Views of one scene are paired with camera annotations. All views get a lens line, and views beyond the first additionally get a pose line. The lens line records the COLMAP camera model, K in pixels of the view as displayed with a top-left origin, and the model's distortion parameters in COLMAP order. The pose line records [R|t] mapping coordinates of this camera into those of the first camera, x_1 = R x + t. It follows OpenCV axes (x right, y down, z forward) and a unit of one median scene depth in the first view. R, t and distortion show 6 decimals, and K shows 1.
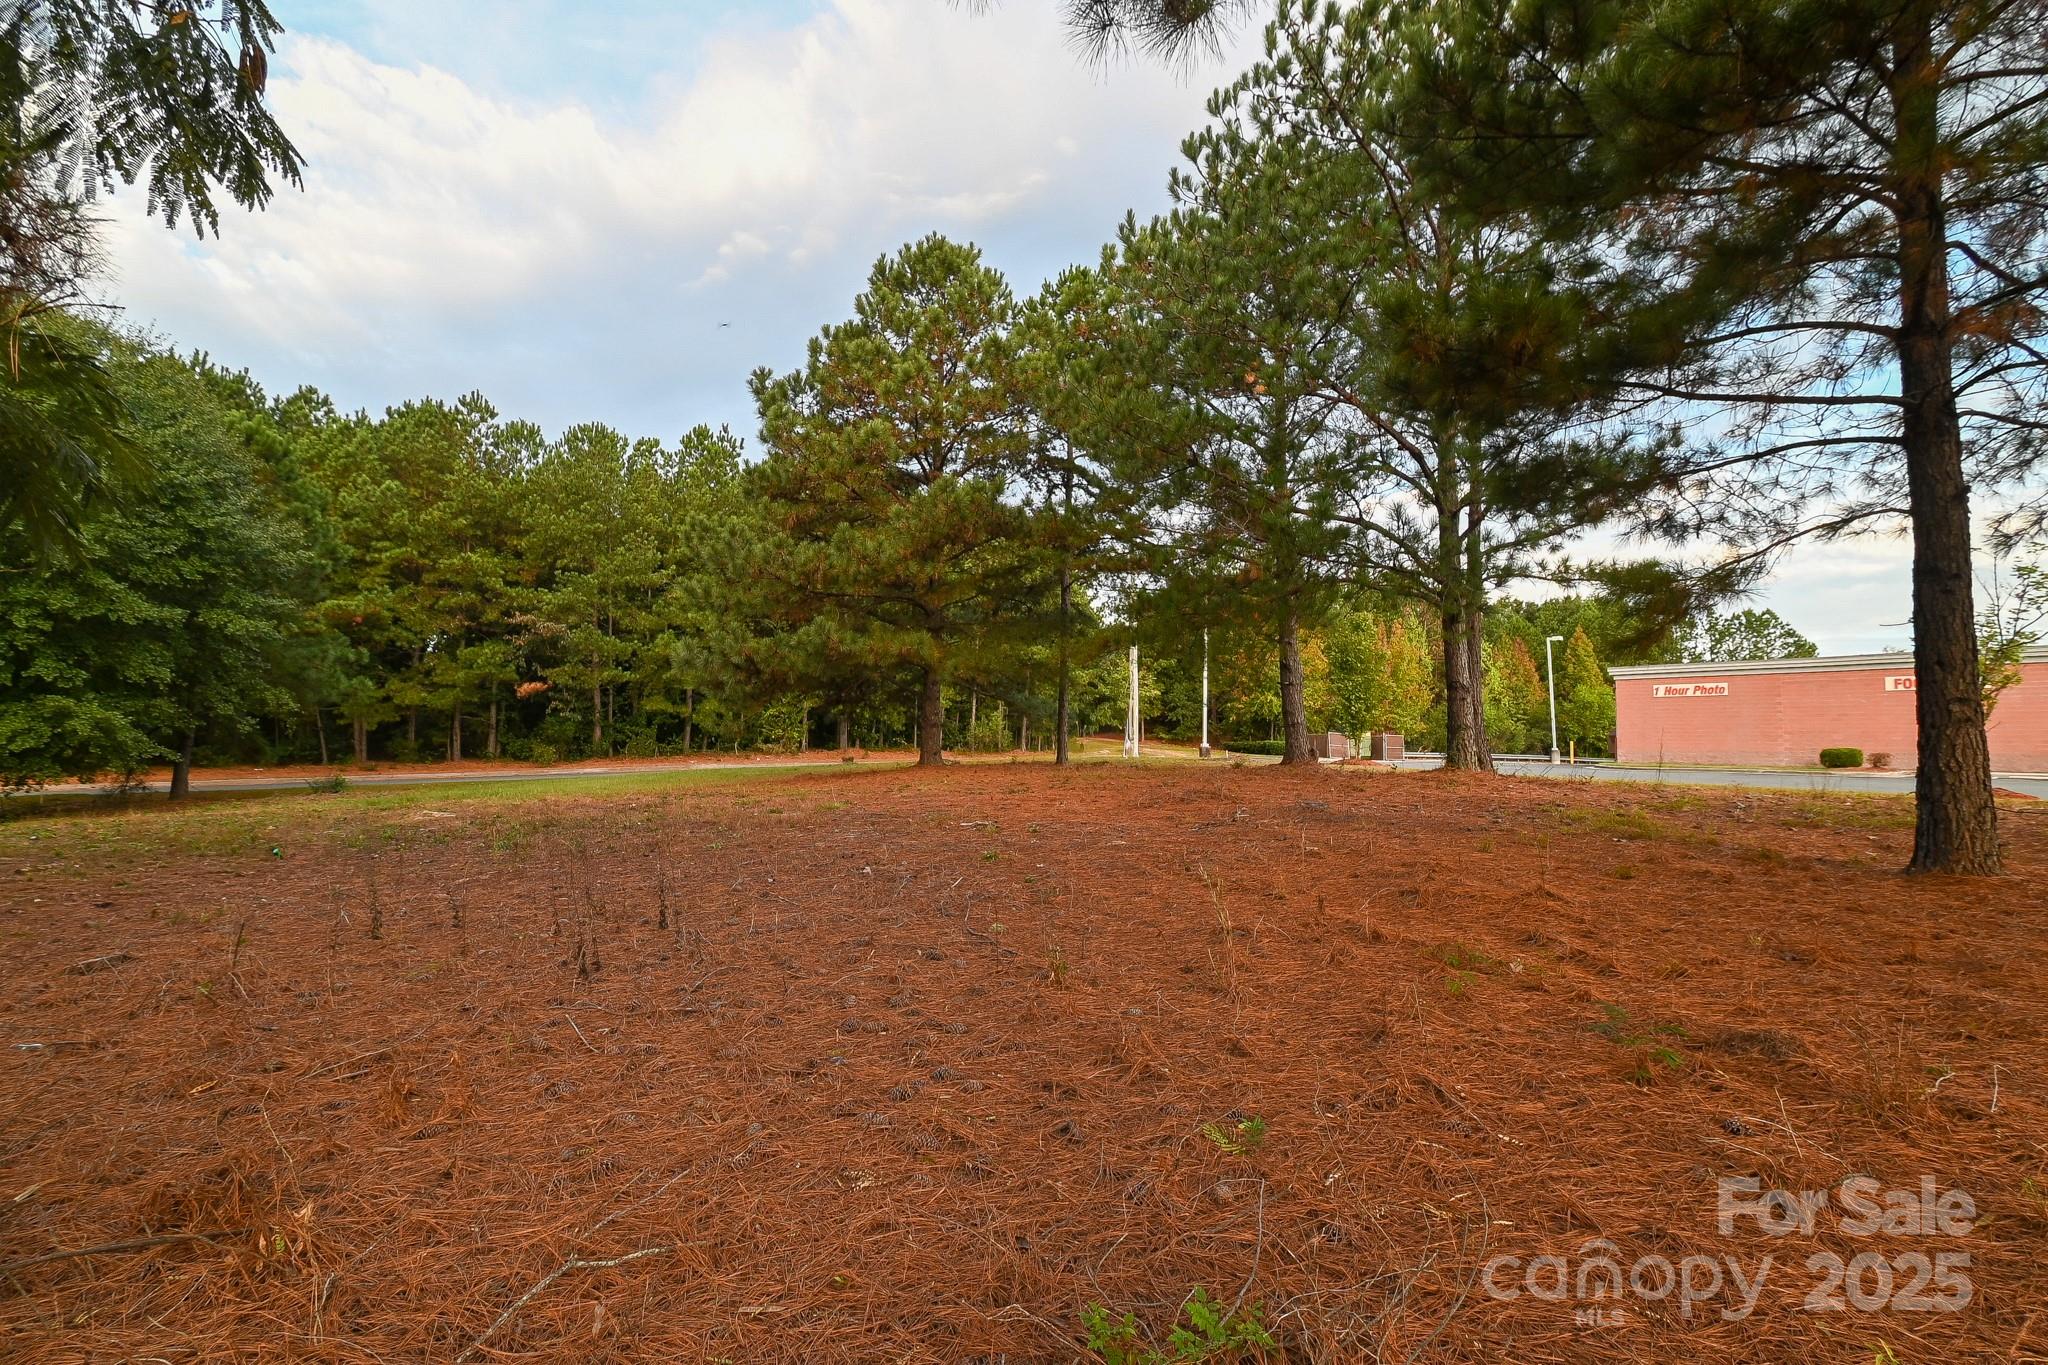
lens RADIAL K [[975.8, 0, 1013.2], [0, 975.8, 728.4], [0, 0, 1]] dist [-0.000808, -0.000363]
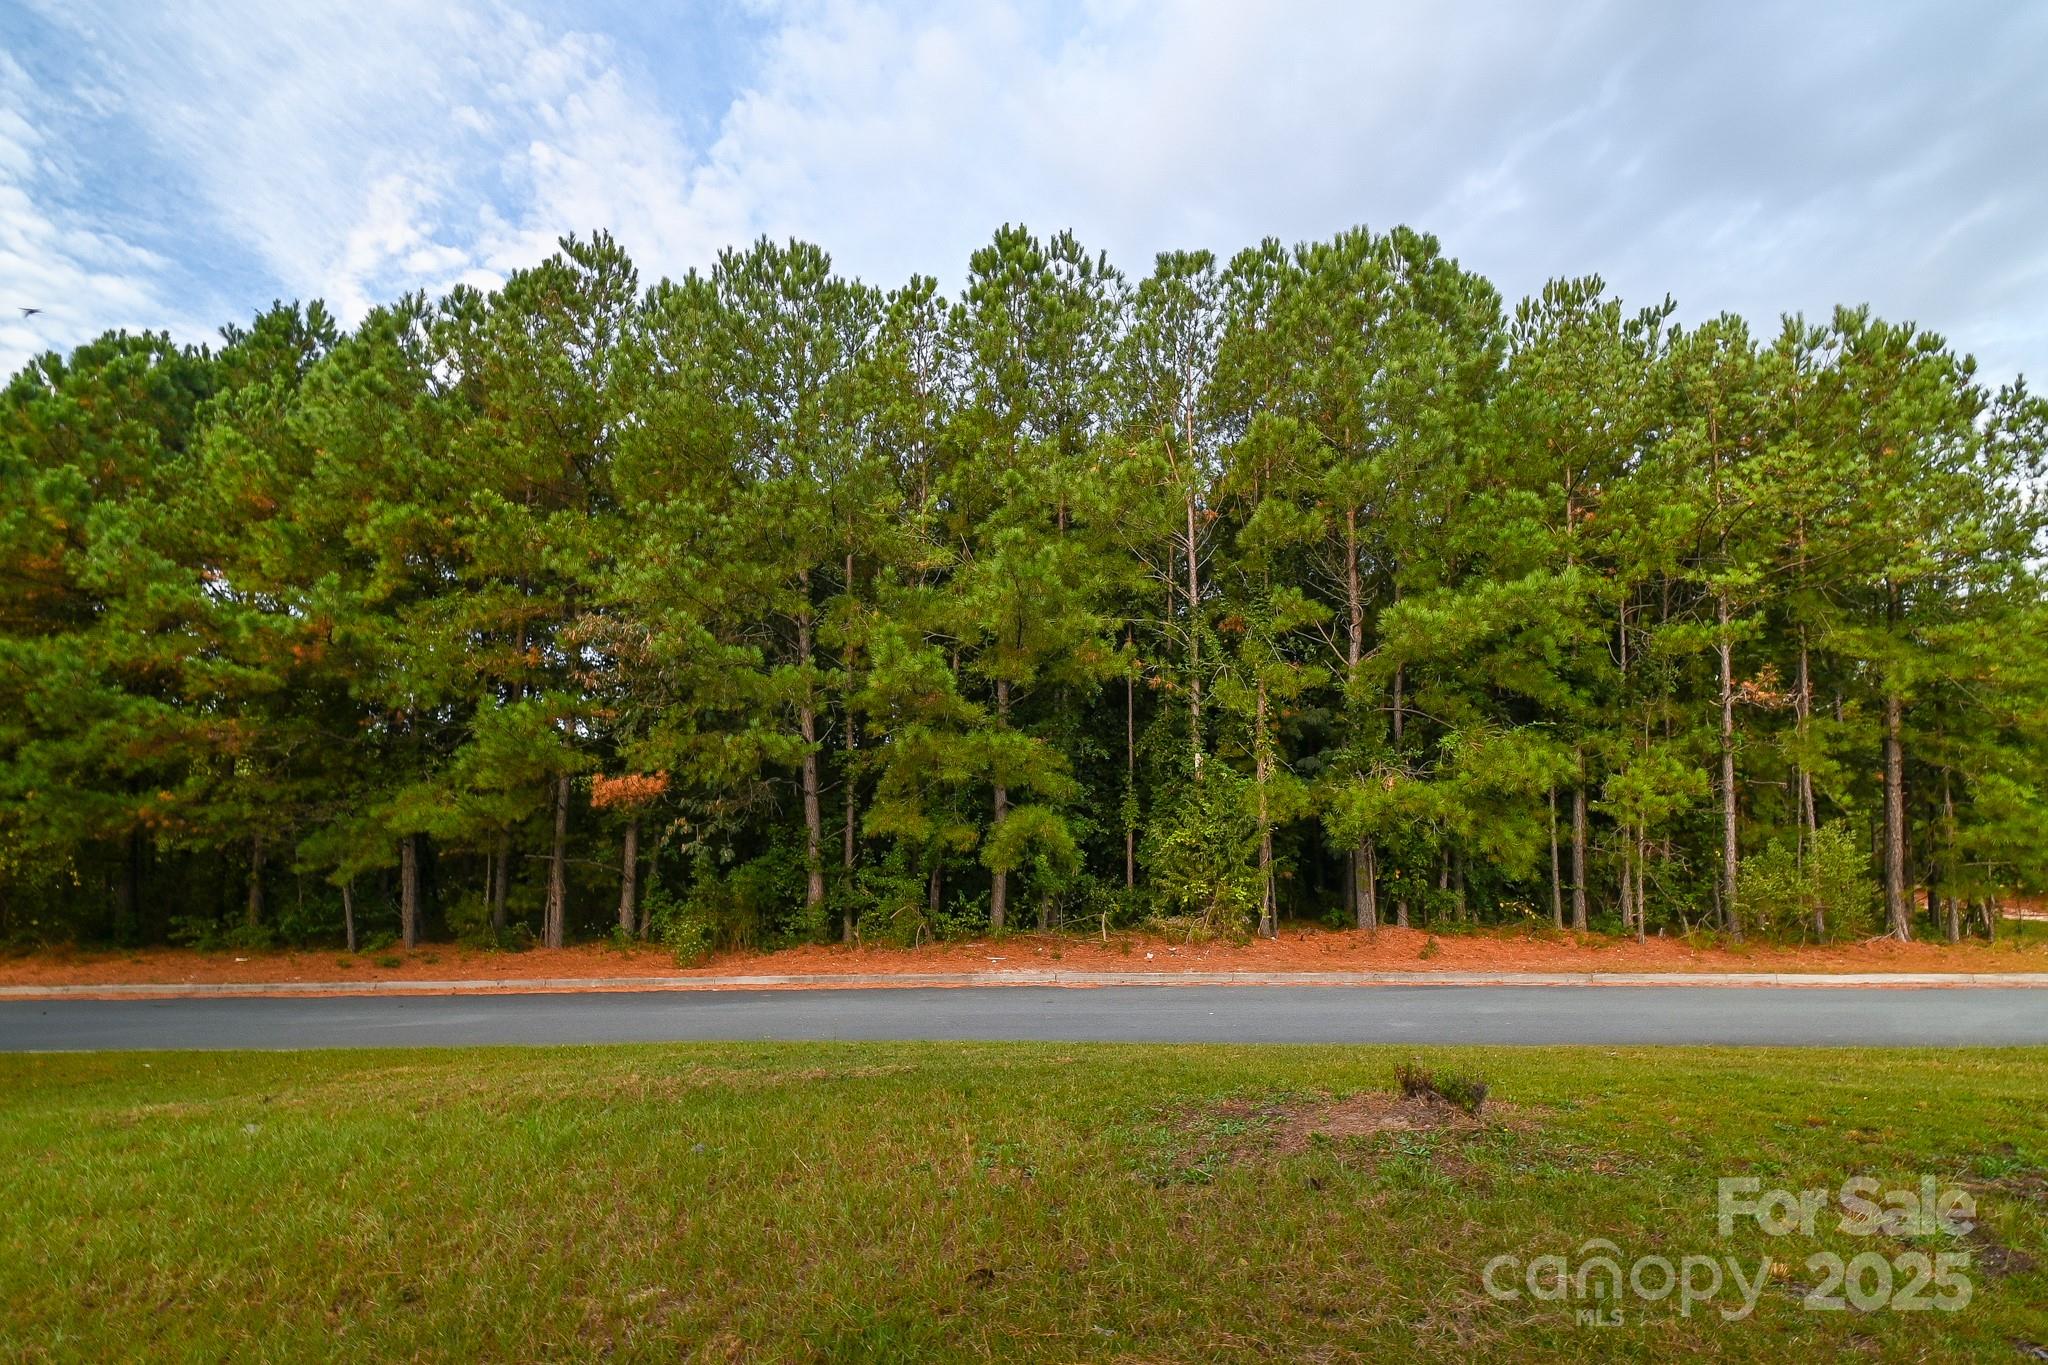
lens RADIAL K [[975.8, 0, 1013.2], [0, 975.8, 728.4], [0, 0, 1]] dist [-0.000808, -0.000363]
pose [[0.870513, -0.081760, -0.485306, -0.110244], [0.001184, 0.986449, -0.164063, 0.005568], [0.492143, 0.142245, 0.858814, 0.630745]]
